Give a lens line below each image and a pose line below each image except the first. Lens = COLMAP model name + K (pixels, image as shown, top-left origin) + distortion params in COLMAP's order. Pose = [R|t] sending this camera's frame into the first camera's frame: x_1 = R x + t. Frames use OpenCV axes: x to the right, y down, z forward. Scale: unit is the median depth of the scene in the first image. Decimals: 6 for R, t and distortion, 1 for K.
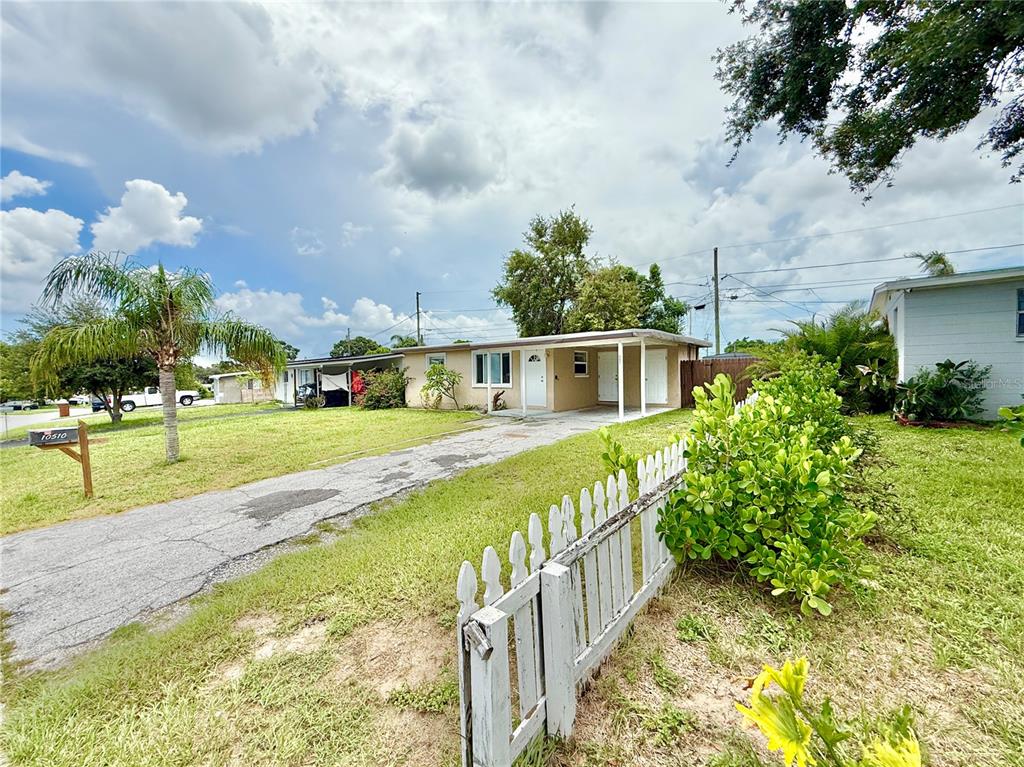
lens RADIAL K [[420.8, 0, 563.2], [0, 420.8, 370.3], [0, 0, 1]] dist [0.002356, -0.000307]
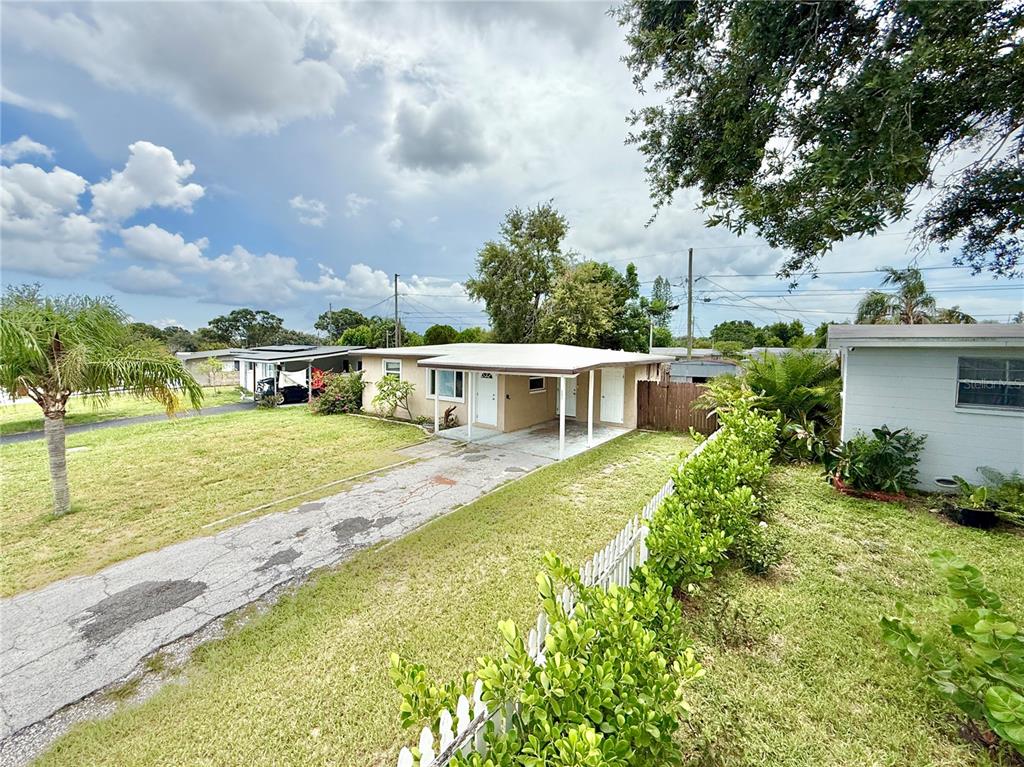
lens RADIAL K [[420.8, 0, 570.2], [0, 420.8, 341.5], [0, 0, 1]] dist [0.002356, -0.000307]
pose [[0.999665, 0.022665, 0.012516, 0.096344], [-0.022943, 0.999484, 0.022491, -0.117349], [-0.012000, -0.022771, 0.999669, 0.038825]]
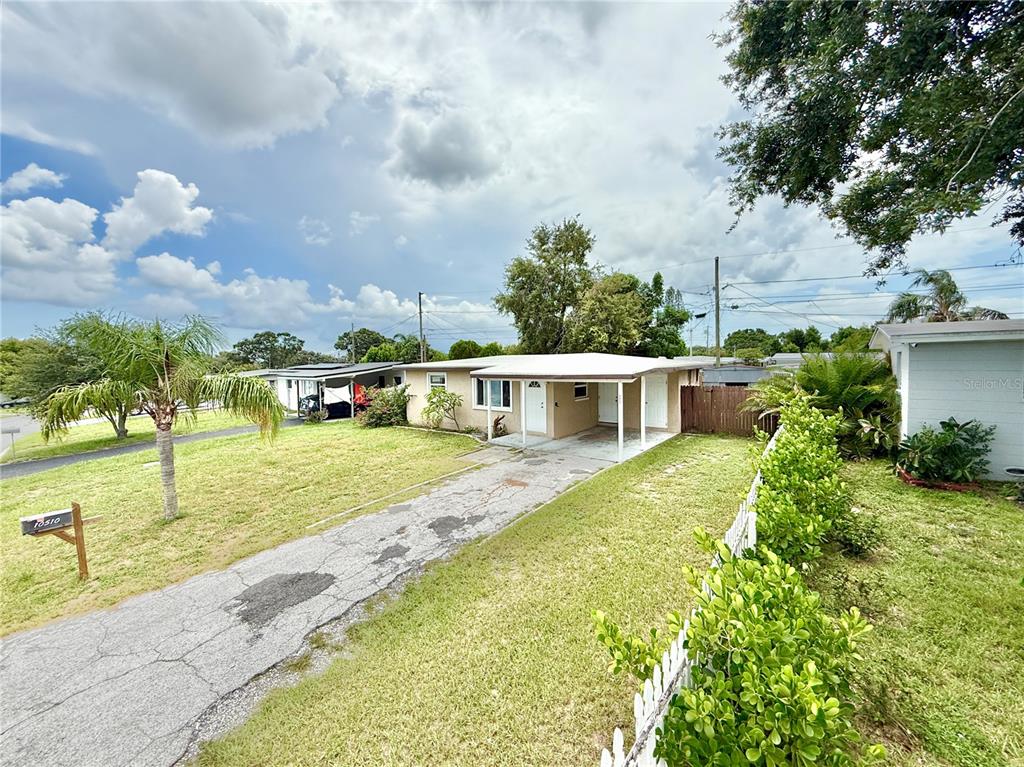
lens RADIAL K [[420.8, 0, 562.3], [0, 420.8, 349.5], [0, 0, 1]] dist [0.002356, -0.000307]
pose [[0.999919, -0.005151, -0.011617, 0.006094], [0.005228, 0.999964, 0.006642, -0.104377], [0.011583, -0.006702, 0.999910, 0.011019]]
